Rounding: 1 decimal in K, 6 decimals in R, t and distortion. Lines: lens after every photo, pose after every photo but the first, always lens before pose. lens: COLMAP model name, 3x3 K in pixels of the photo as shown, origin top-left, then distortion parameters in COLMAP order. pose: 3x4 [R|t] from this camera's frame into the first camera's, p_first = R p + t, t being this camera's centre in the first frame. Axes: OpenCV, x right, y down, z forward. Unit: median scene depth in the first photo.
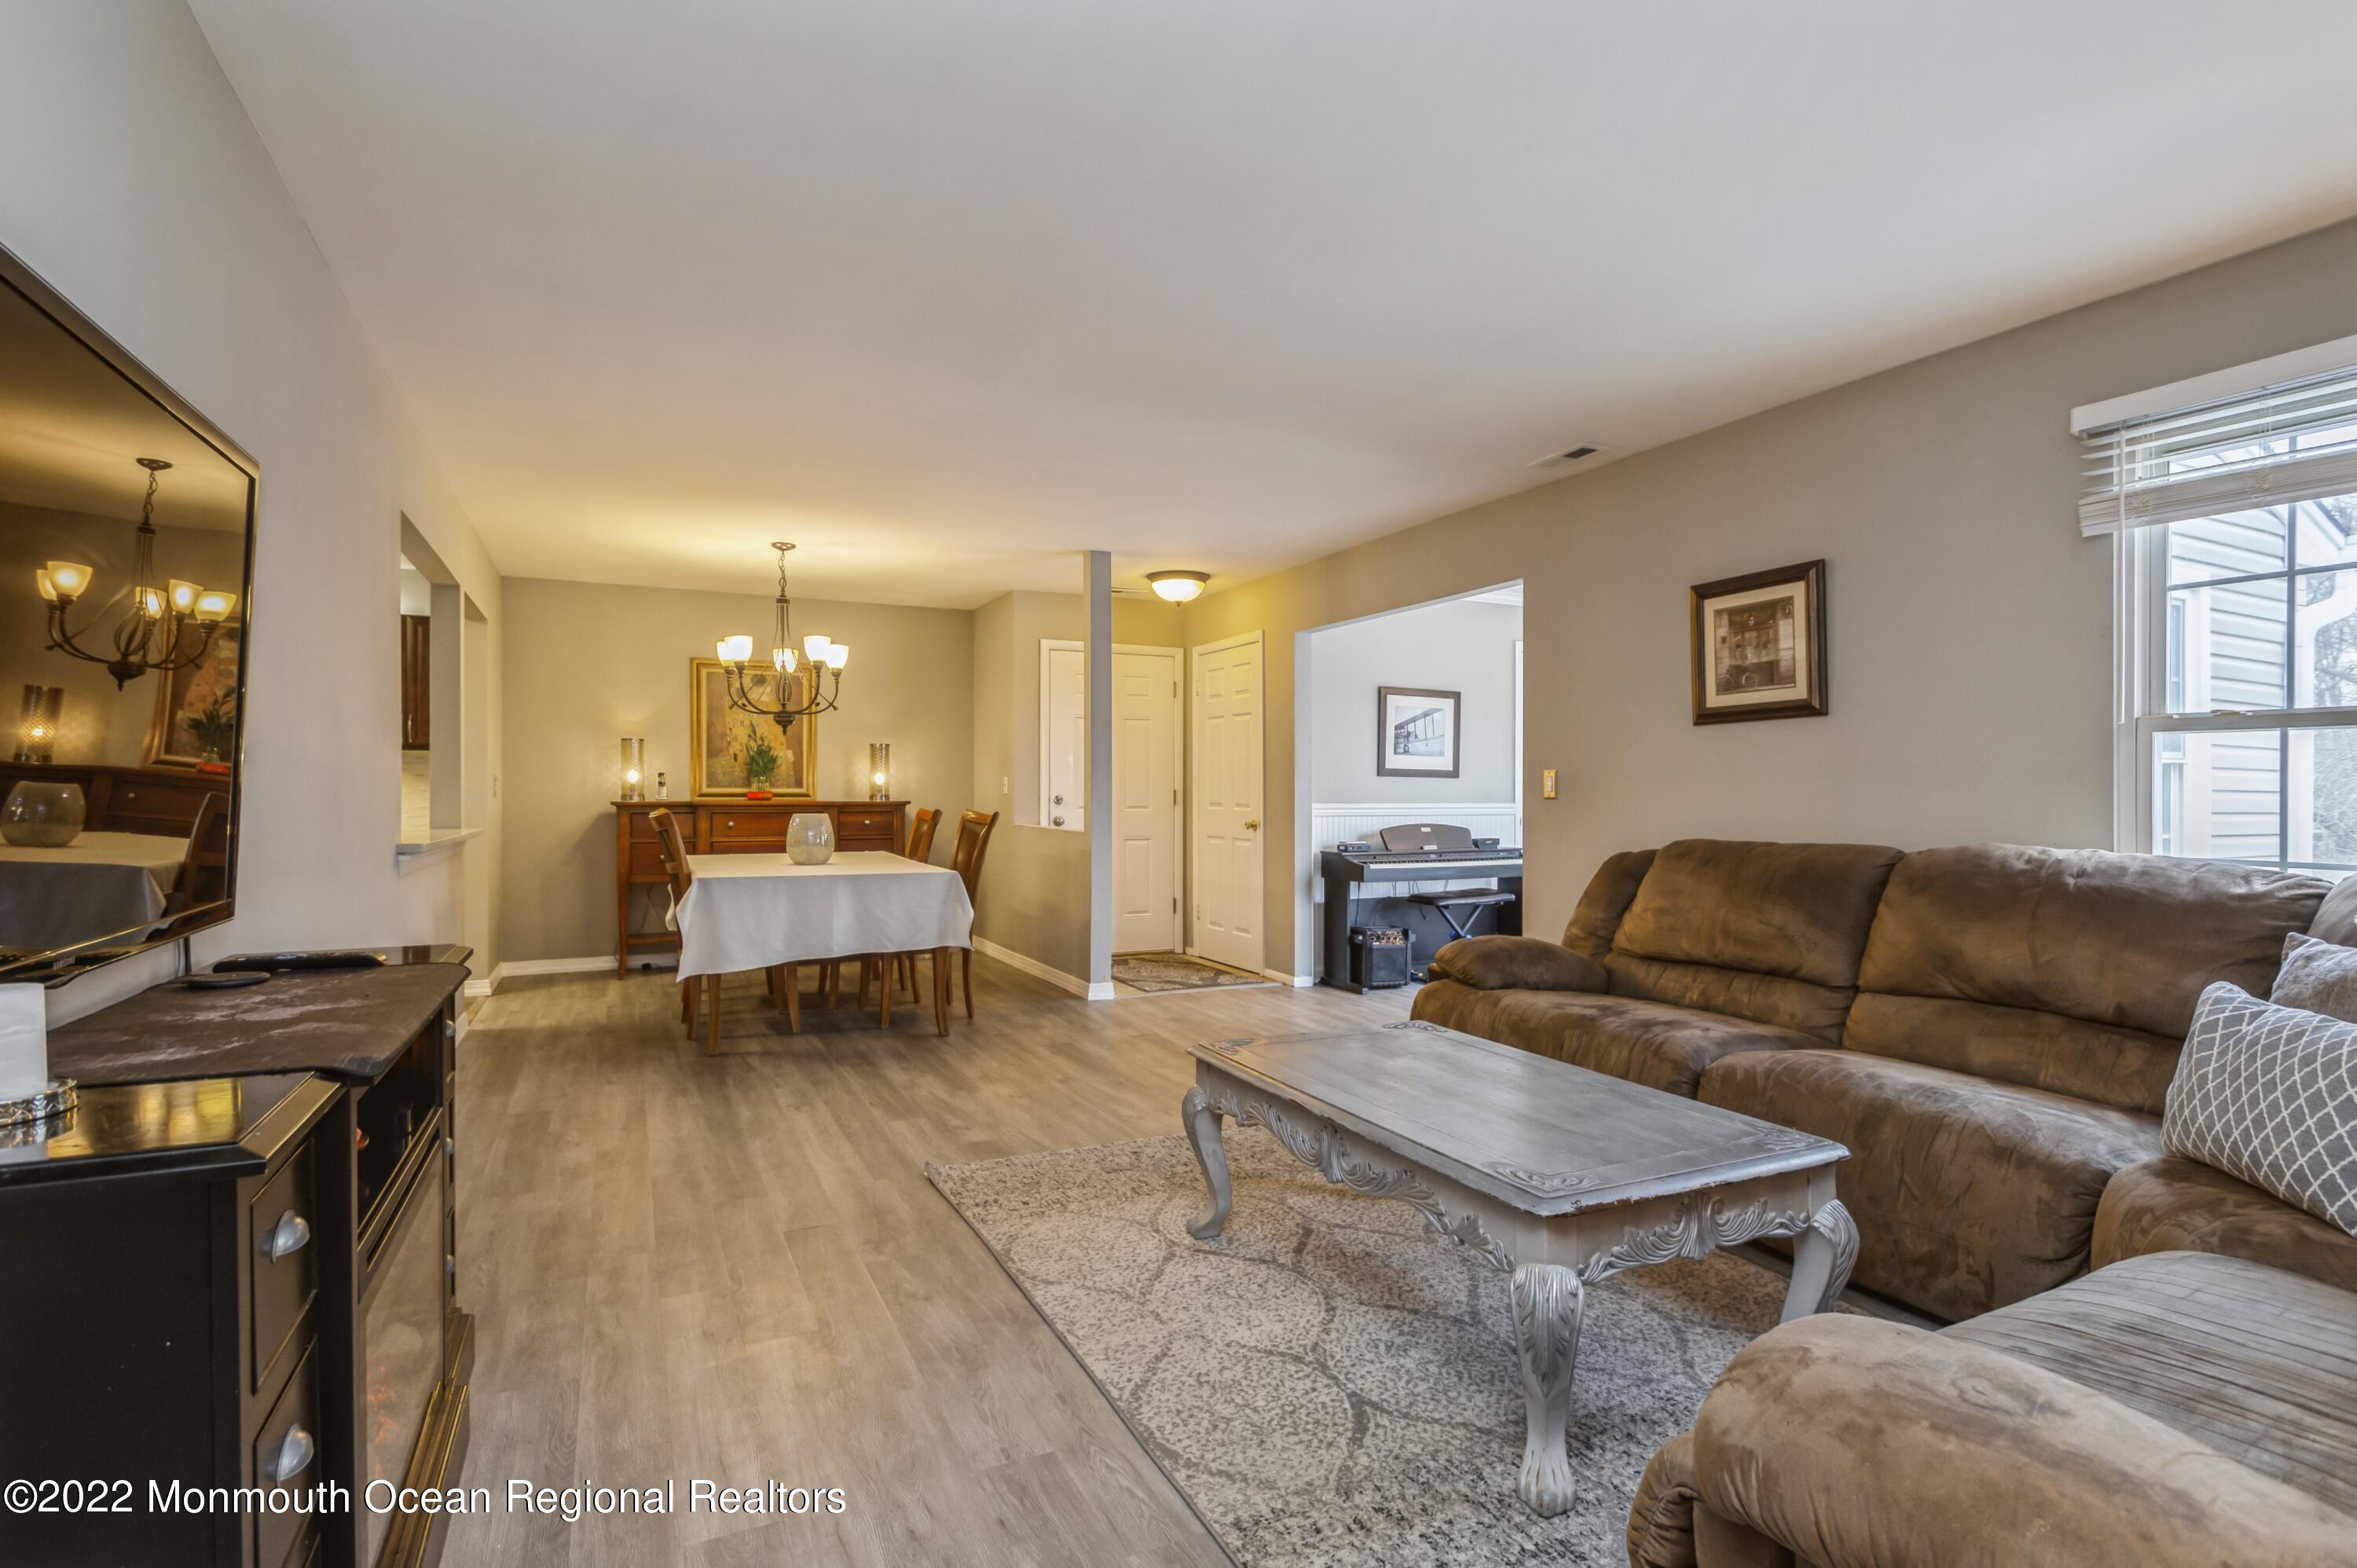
lens RADIAL K [[1124.3, 0, 1176.8], [0, 1124.3, 787.9], [0, 0, 1]] dist [0.000644, -0.003615]
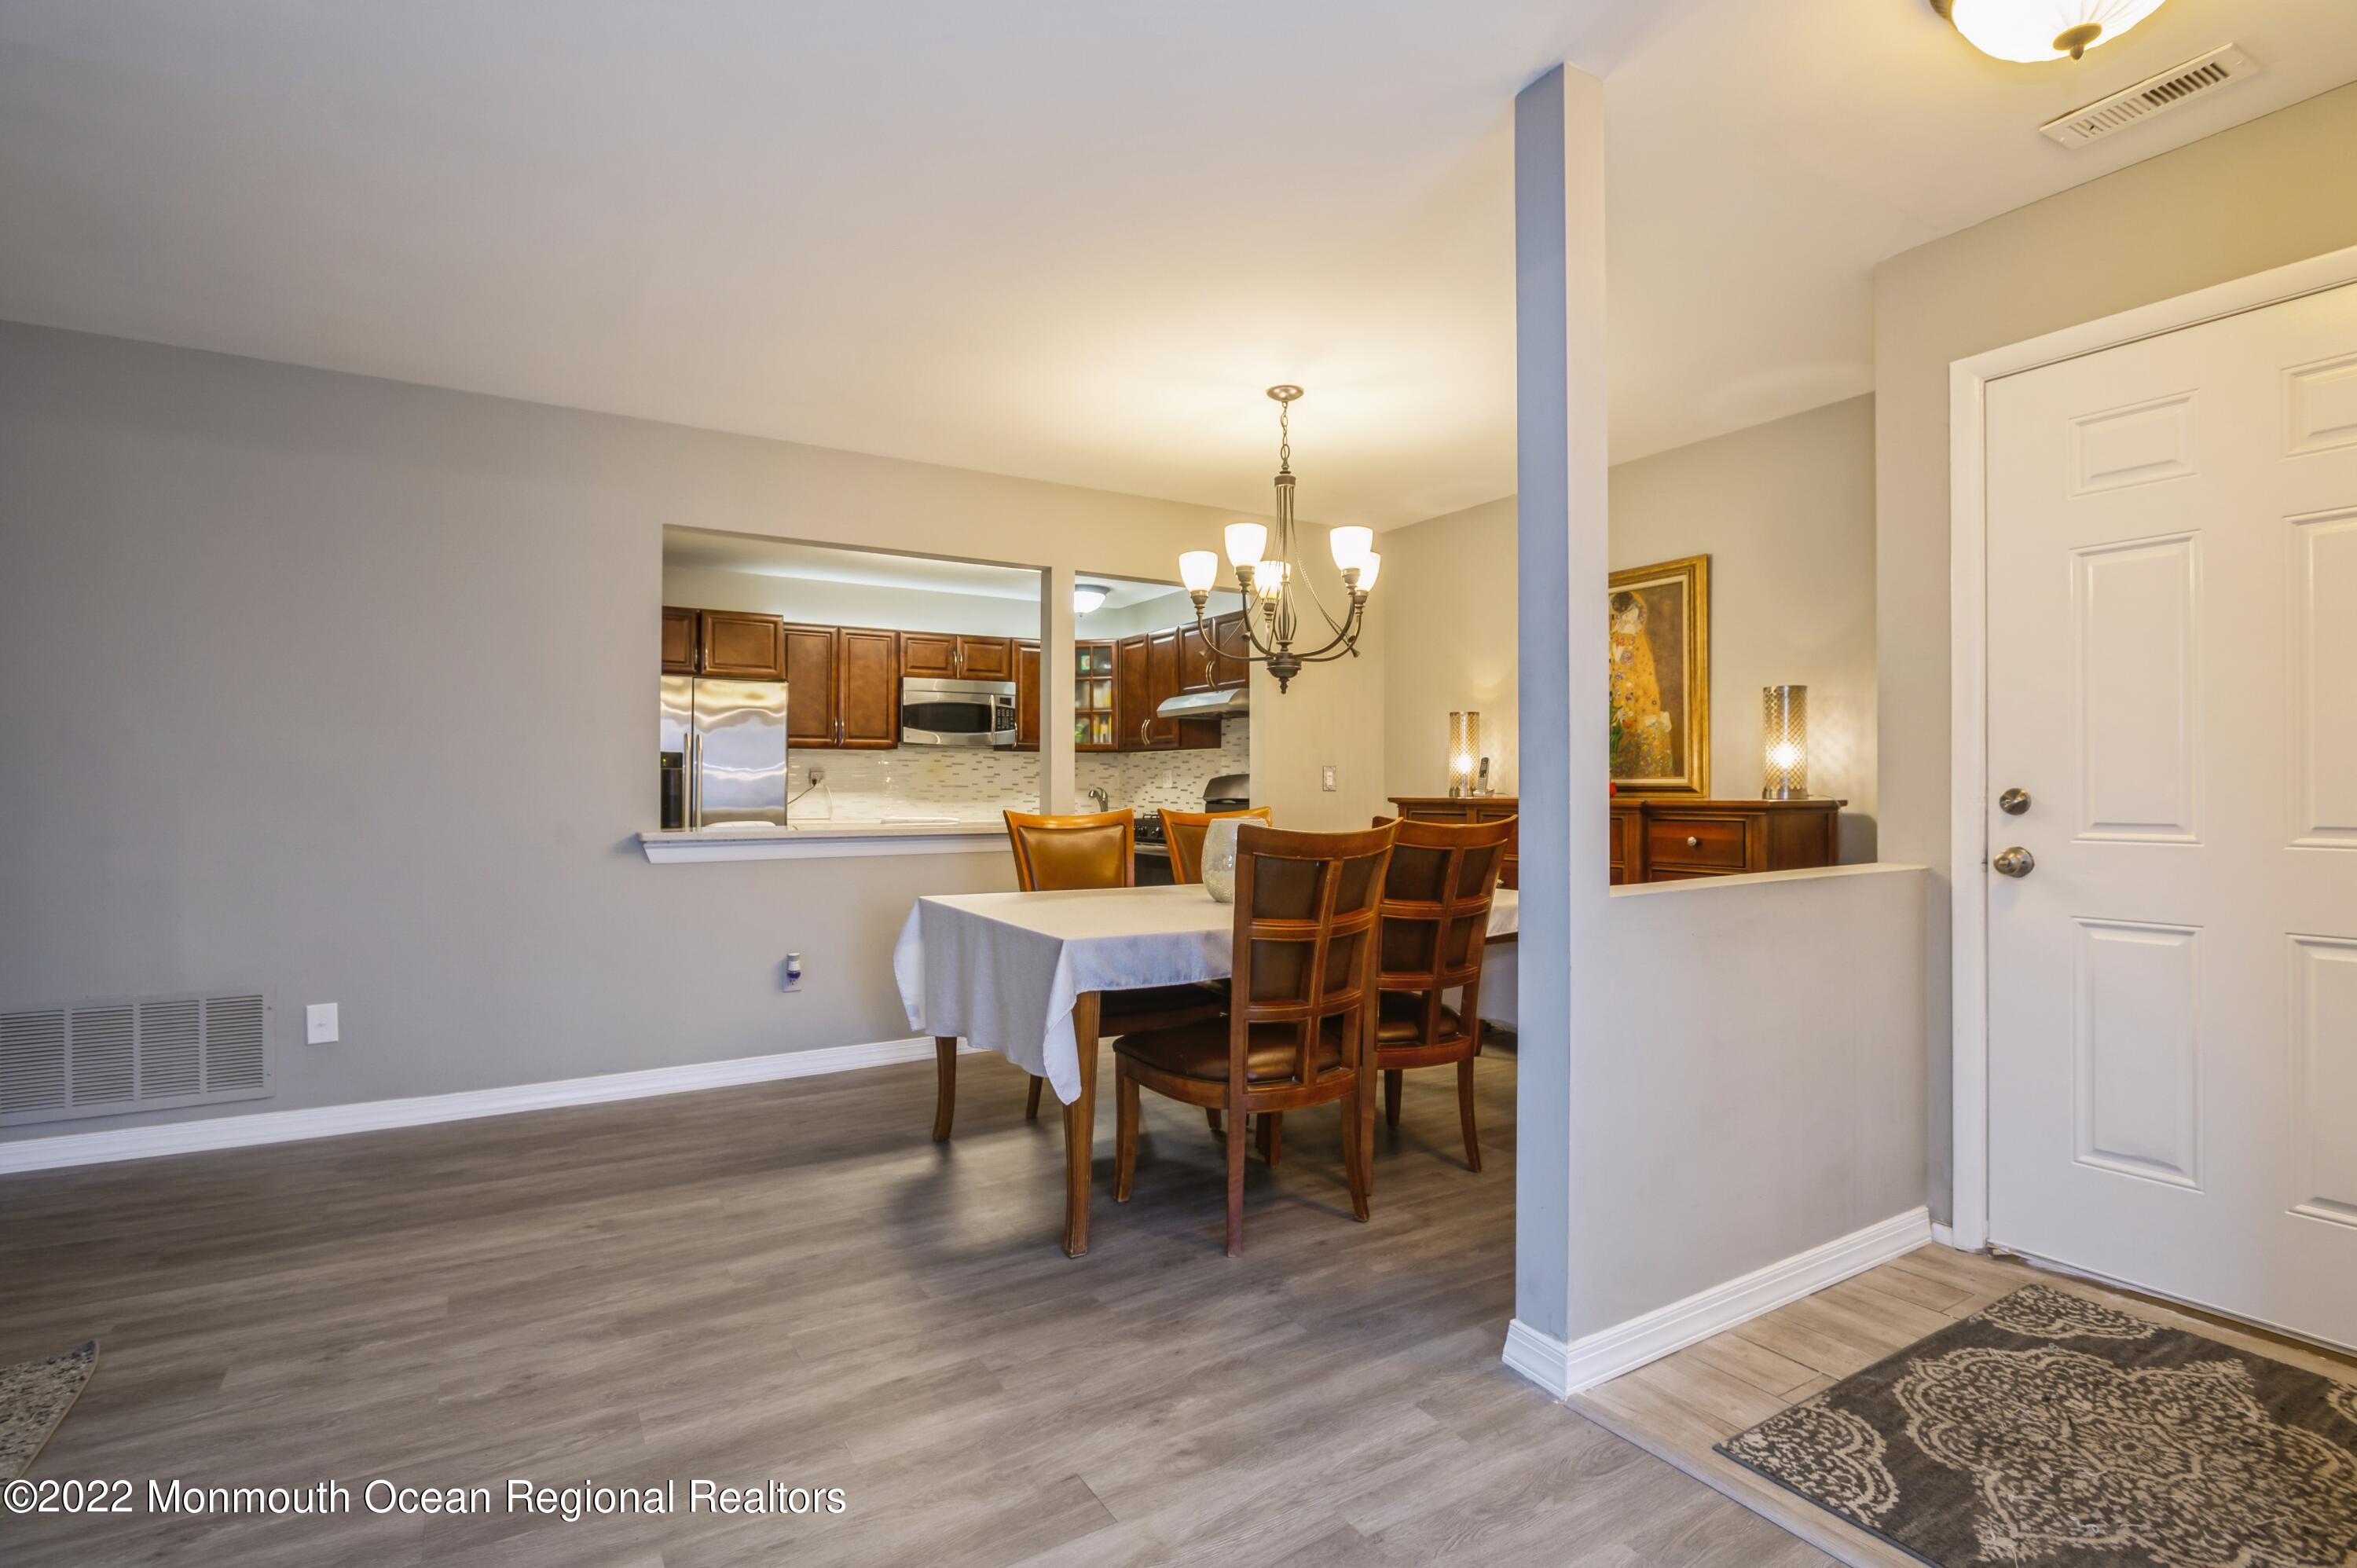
lens RADIAL K [[1124.3, 0, 1191.4], [0, 1124.3, 795.5], [0, 0, 1]] dist [0.000644, -0.003615]
pose [[0.089964, 0.004715, -0.995934, 0.419783], [0.005405, 0.999972, 0.005222, 0.010283], [0.995930, -0.005853, 0.089936, 1.360520]]
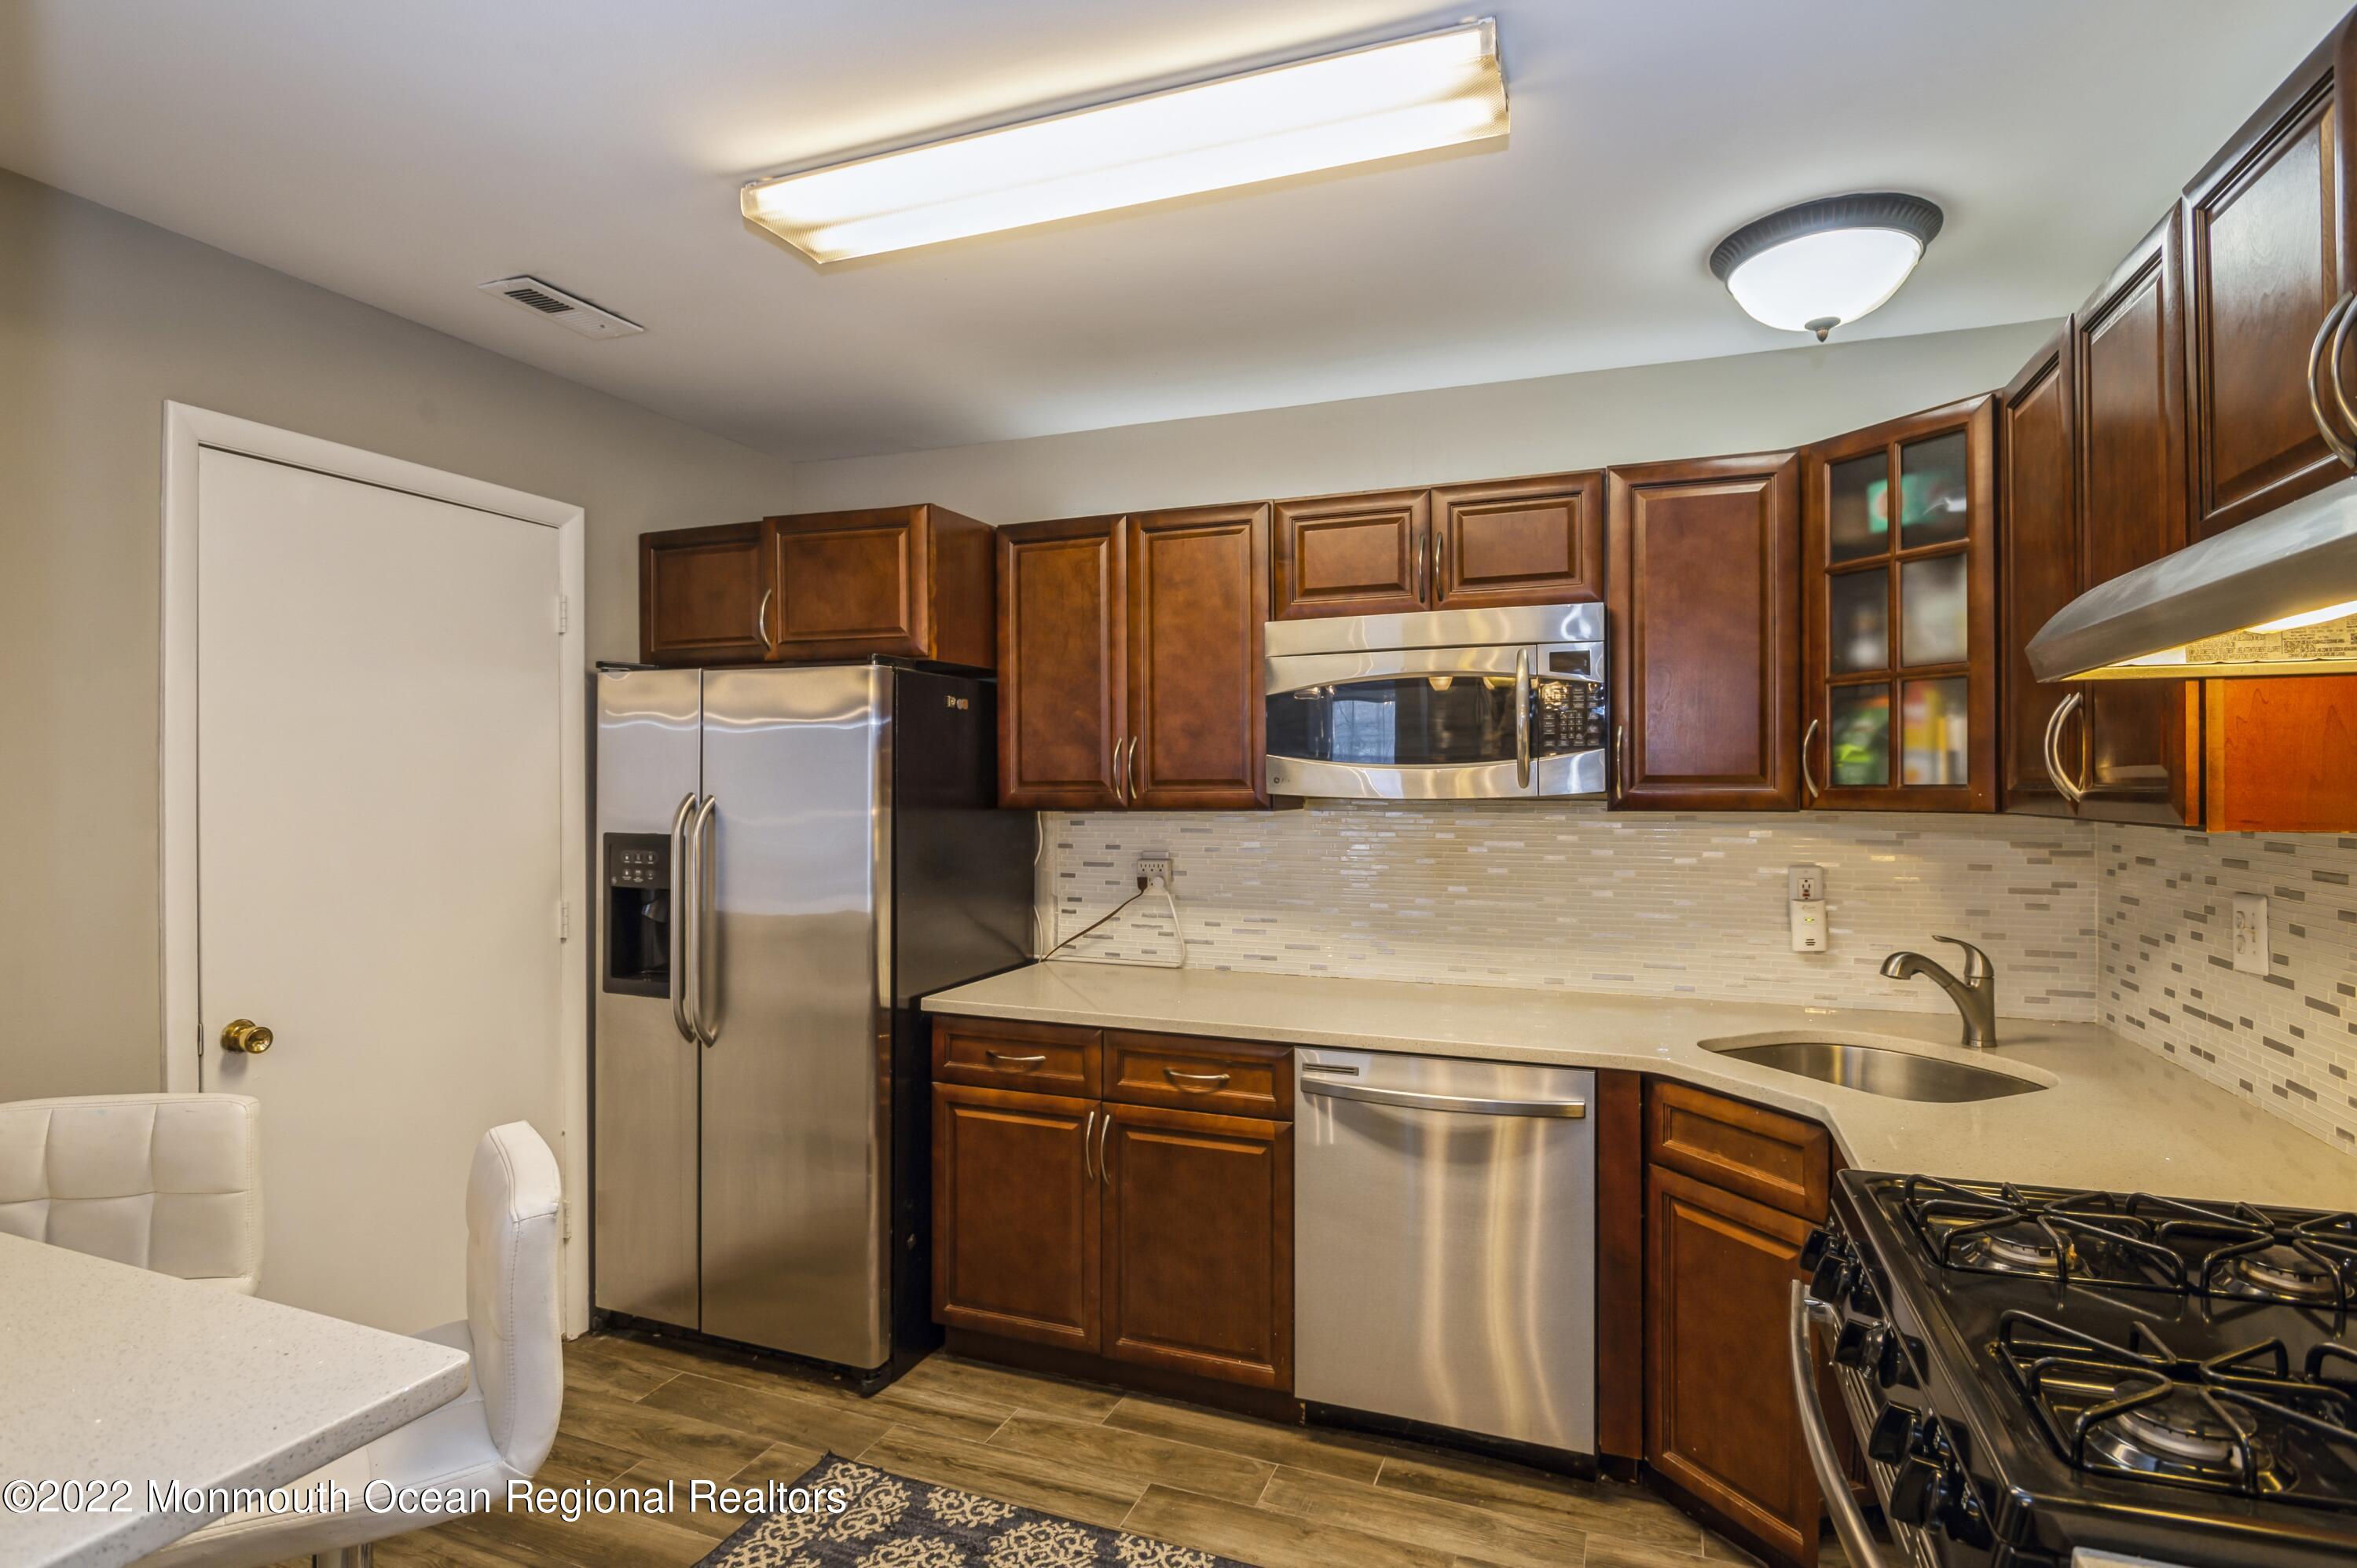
lens RADIAL K [[1211.7, 0, 1170.9], [0, 1211.7, 777.8], [0, 0, 1]] dist [-0.013195, -0.001119]
pose [[-0.745819, -0.005228, -0.666128, -0.889973], [0.004168, 0.999913, -0.012514, -0.069276], [0.666136, -0.012110, -0.745732, 1.568804]]
